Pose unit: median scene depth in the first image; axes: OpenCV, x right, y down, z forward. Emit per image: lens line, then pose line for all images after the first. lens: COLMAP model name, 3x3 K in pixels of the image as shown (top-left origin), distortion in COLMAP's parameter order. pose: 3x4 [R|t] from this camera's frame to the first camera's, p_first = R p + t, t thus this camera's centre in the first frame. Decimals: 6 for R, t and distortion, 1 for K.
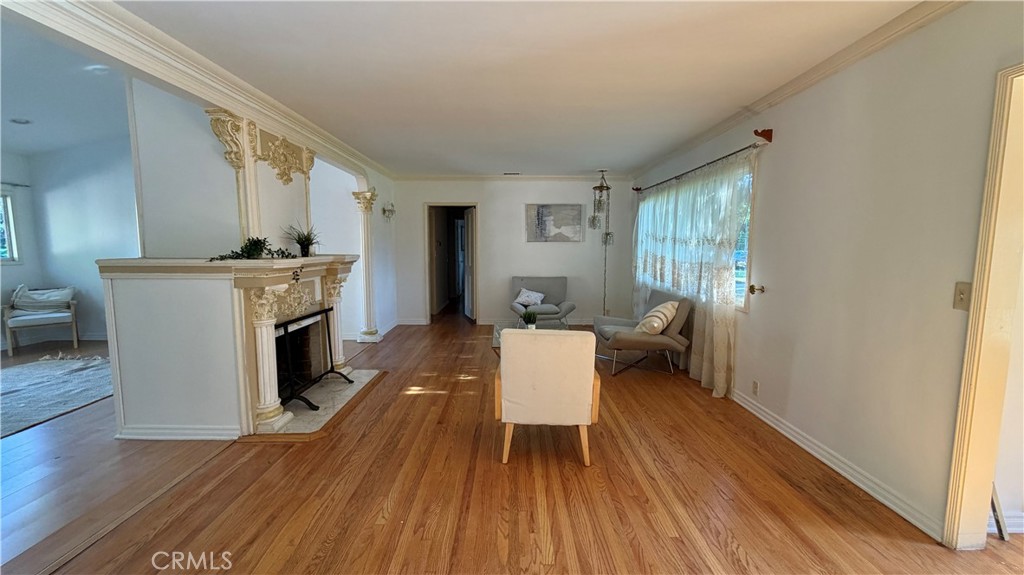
lens RADIAL K [[407.4, 0, 514.6], [0, 407.4, 287.7], [0, 0, 1]] dist [-0.000091, -0.000066]
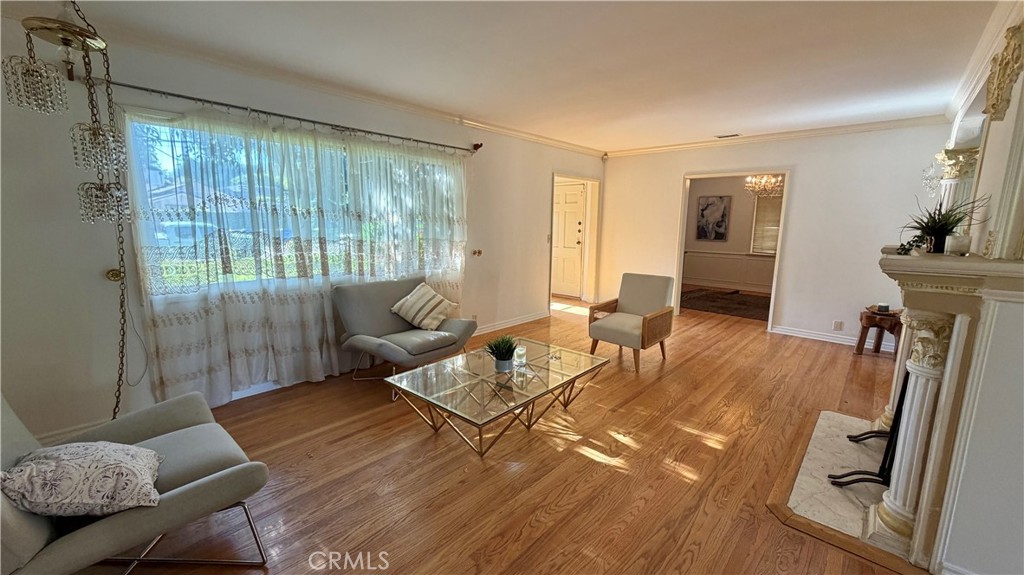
lens RADIAL K [[407.4, 0, 514.6], [0, 407.4, 287.7], [0, 0, 1]] dist [-0.000091, -0.000066]
pose [[-0.734389, -0.121200, 0.667820, -0.471116], [0.054785, 0.970132, 0.236311, -0.199335], [-0.676514, 0.210131, -0.705814, 1.829854]]
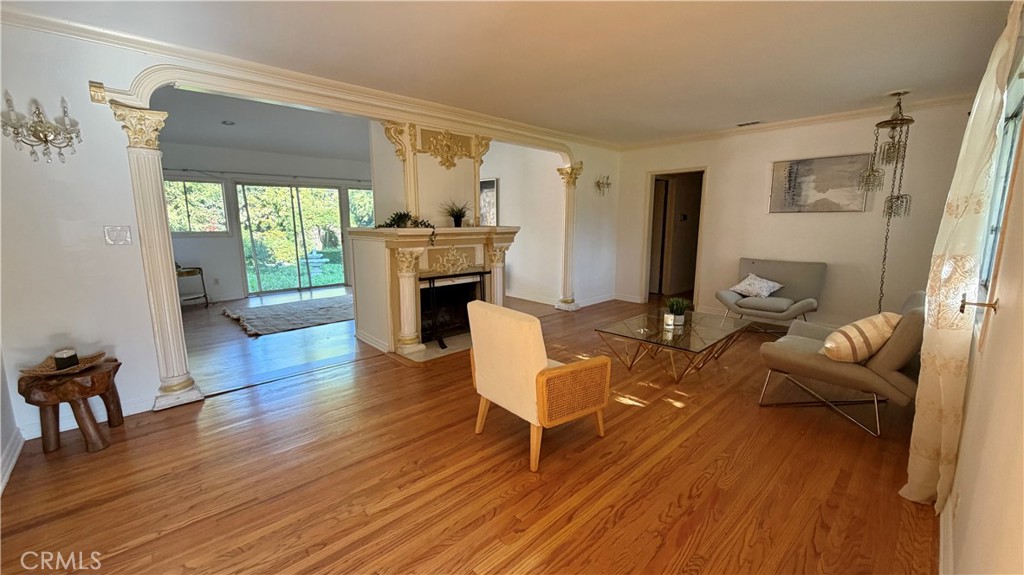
lens RADIAL K [[407.4, 0, 514.6], [0, 407.4, 287.7], [0, 0, 1]] dist [-0.000091, -0.000066]
pose [[0.683966, 0.114407, -0.720487, 0.521619], [-0.072556, 0.993398, 0.088864, -0.015945], [0.725897, -0.008504, 0.687751, 0.273225]]
